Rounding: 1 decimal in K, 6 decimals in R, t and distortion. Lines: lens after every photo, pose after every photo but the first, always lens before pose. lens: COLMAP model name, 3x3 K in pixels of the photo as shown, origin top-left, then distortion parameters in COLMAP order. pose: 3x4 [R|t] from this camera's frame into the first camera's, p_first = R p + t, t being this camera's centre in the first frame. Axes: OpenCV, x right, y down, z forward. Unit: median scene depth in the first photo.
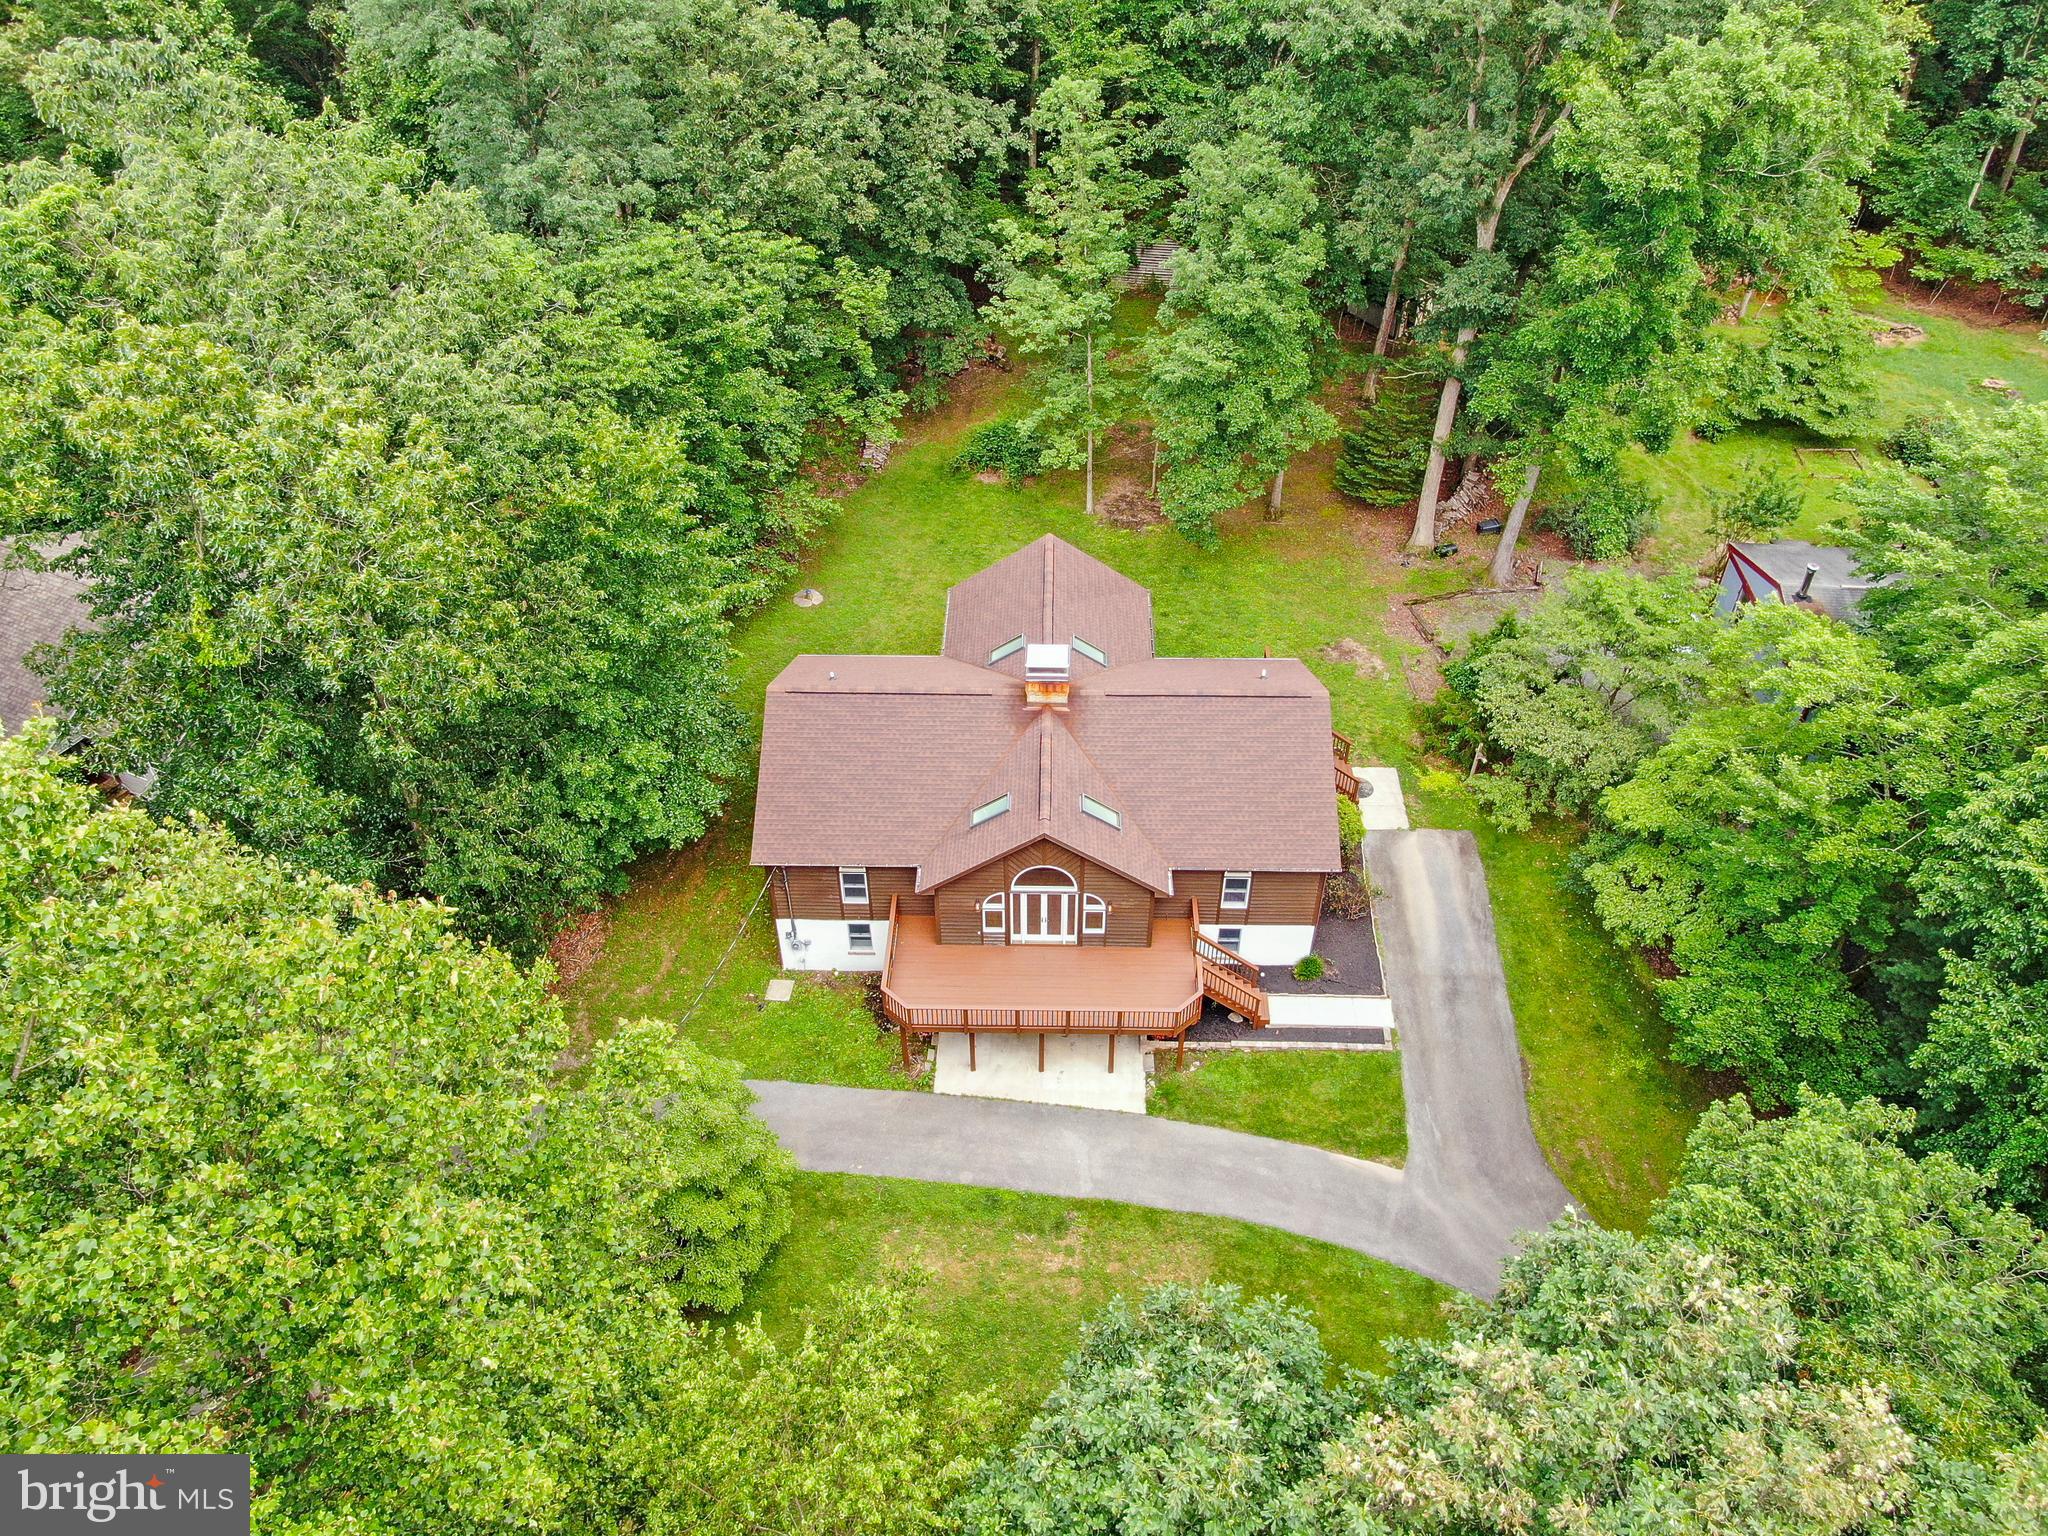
lens RADIAL K [[1467.5, 0, 1029.1], [0, 1467.5, 753.5], [0, 0, 1]] dist [-0.032070, 0.025410]
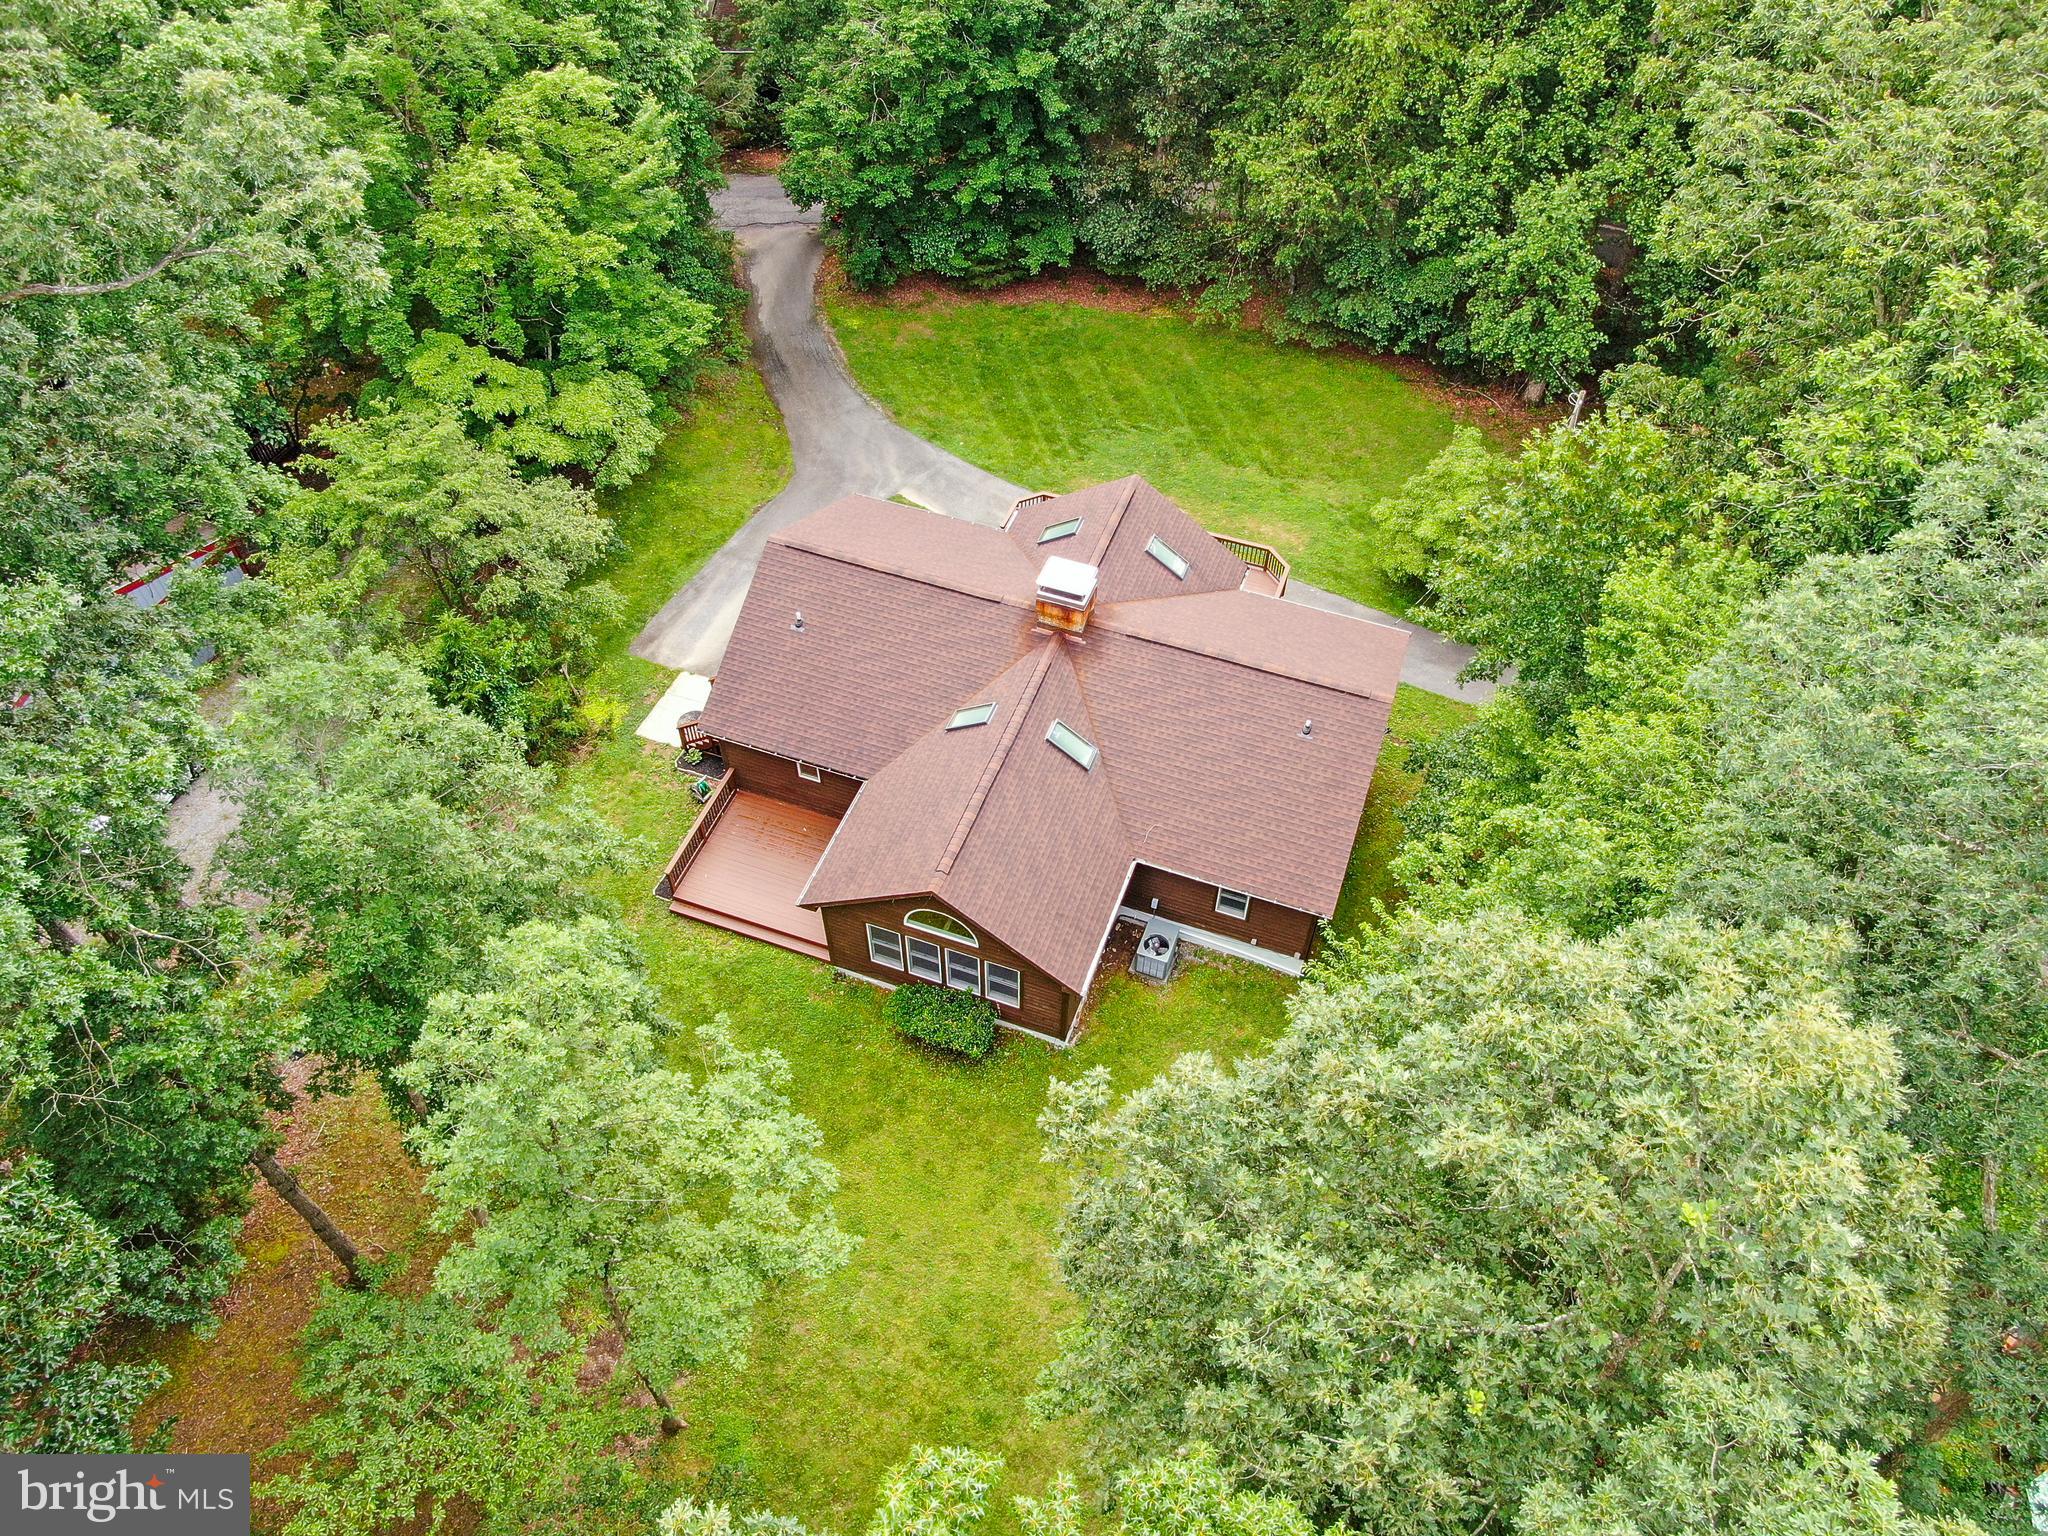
lens RADIAL K [[1467.5, 0, 1019.1], [0, 1467.5, 779.9], [0, 0, 1]] dist [-0.032070, 0.025410]
pose [[-0.945111, -0.253244, 0.206478, -0.164390], [0.213845, -0.001604, 0.976866, -0.887497], [-0.247055, 0.967401, 0.055671, 1.060412]]
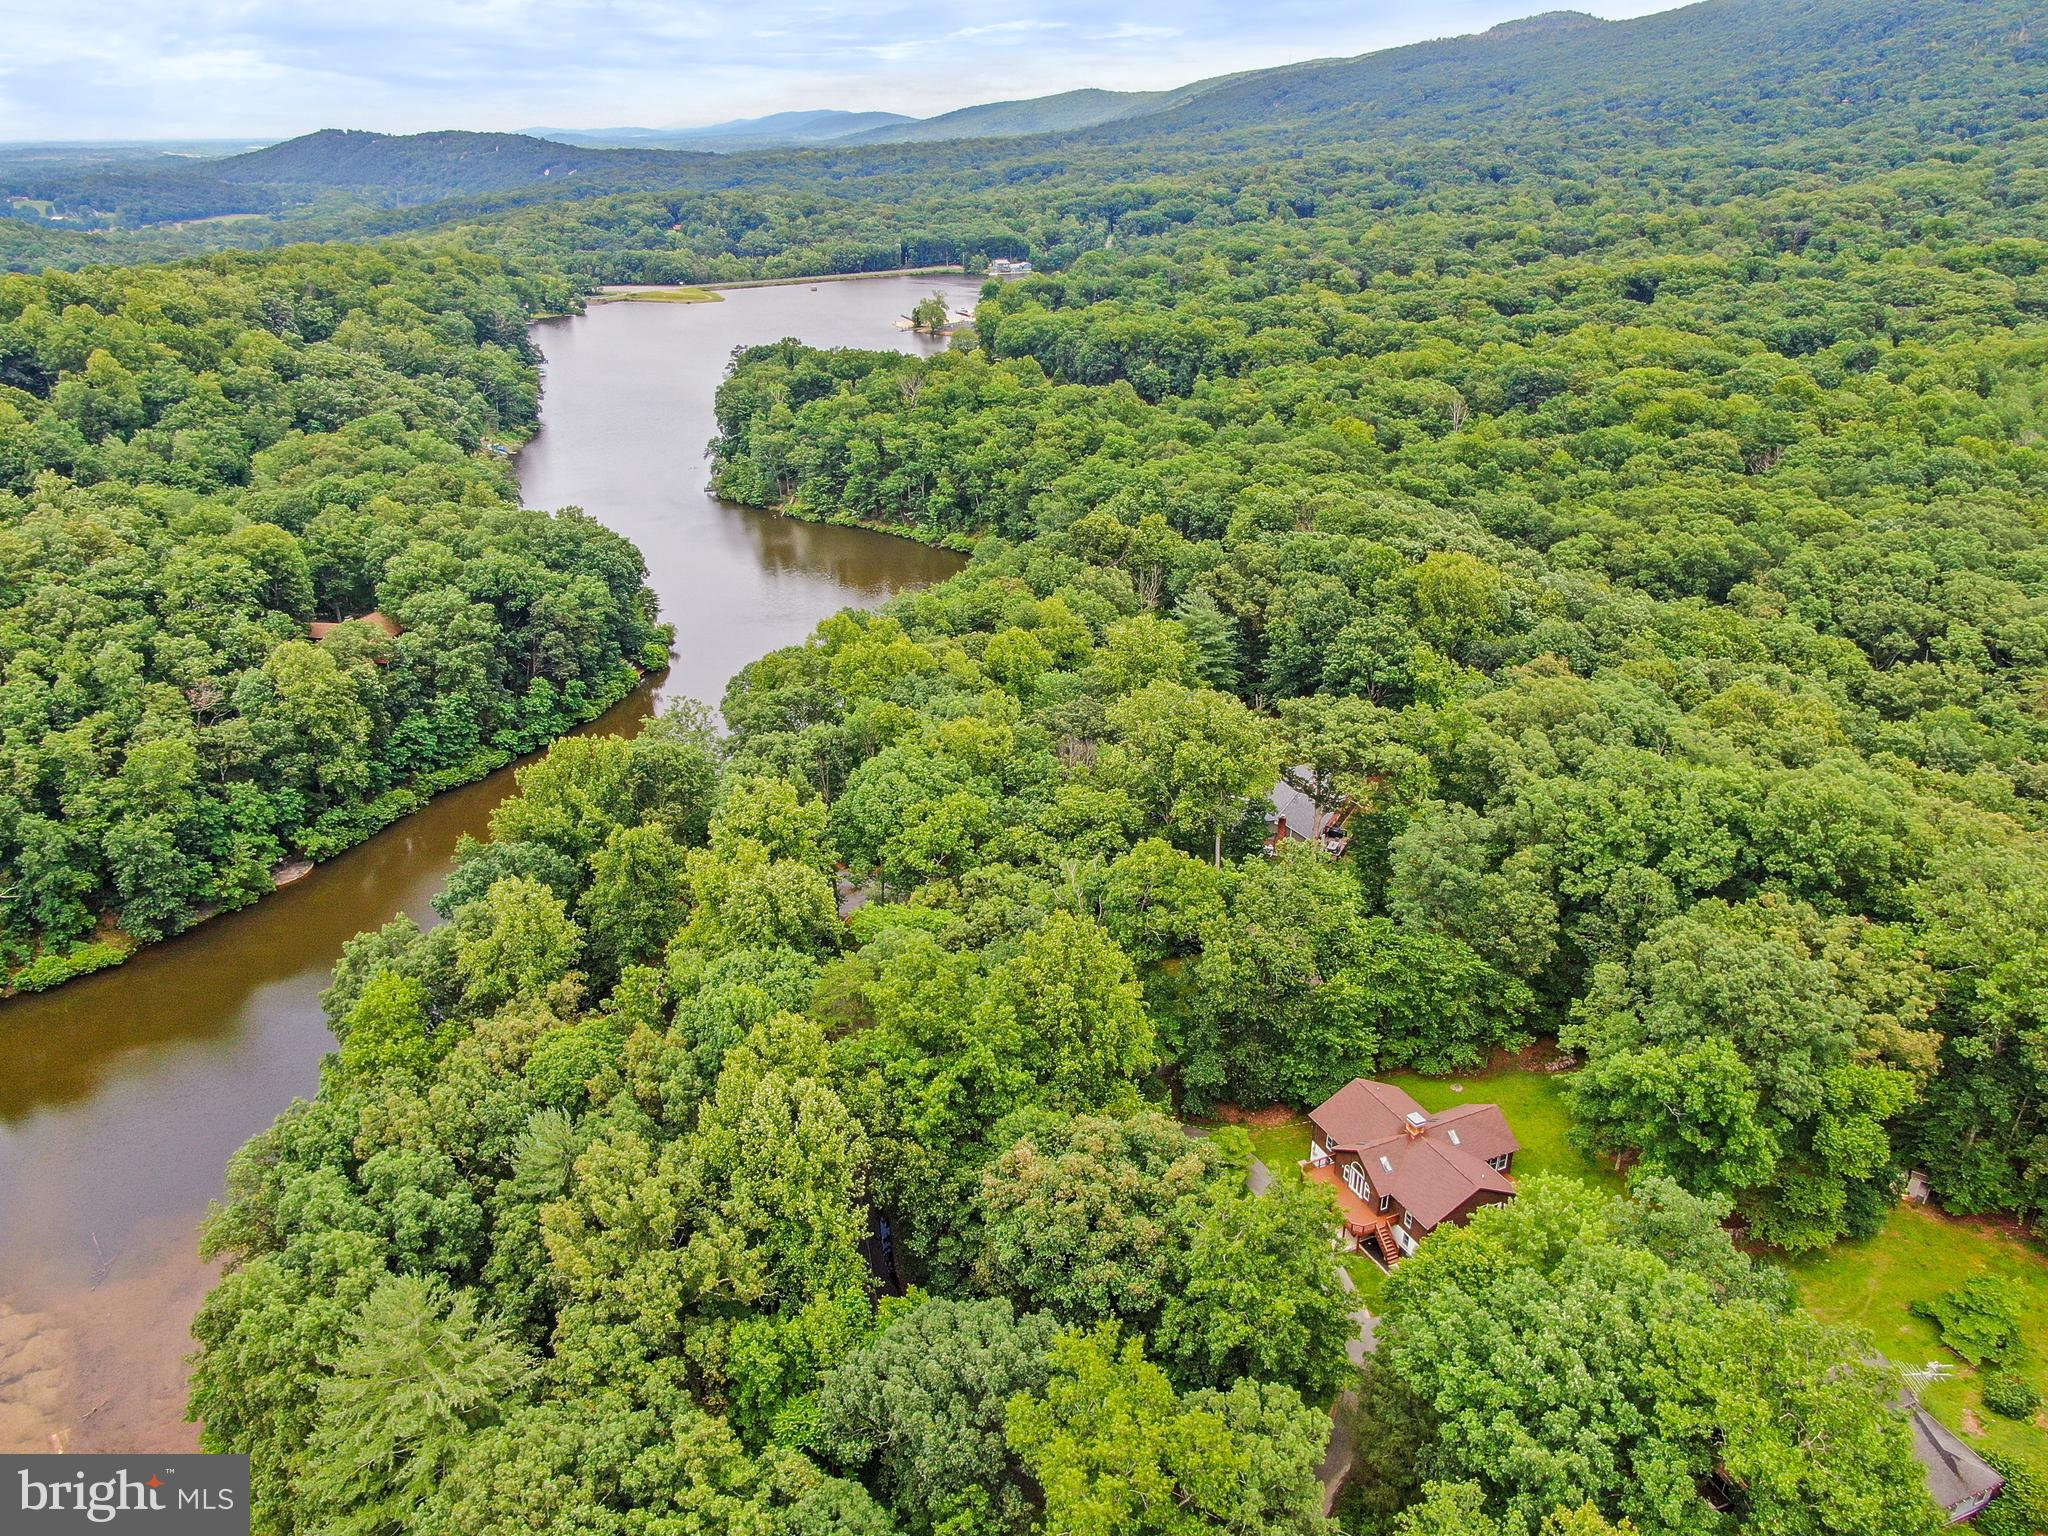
lens RADIAL K [[1467.5, 0, 1023.4], [0, 1467.5, 768.7], [0, 0, 1]] dist [-0.032070, 0.025410]
pose [[0.433908, 0.365095, -0.823668, 1.797222], [-0.585550, 0.809083, 0.050163, -0.313599], [0.684730, 0.460533, 0.564849, -1.484899]]
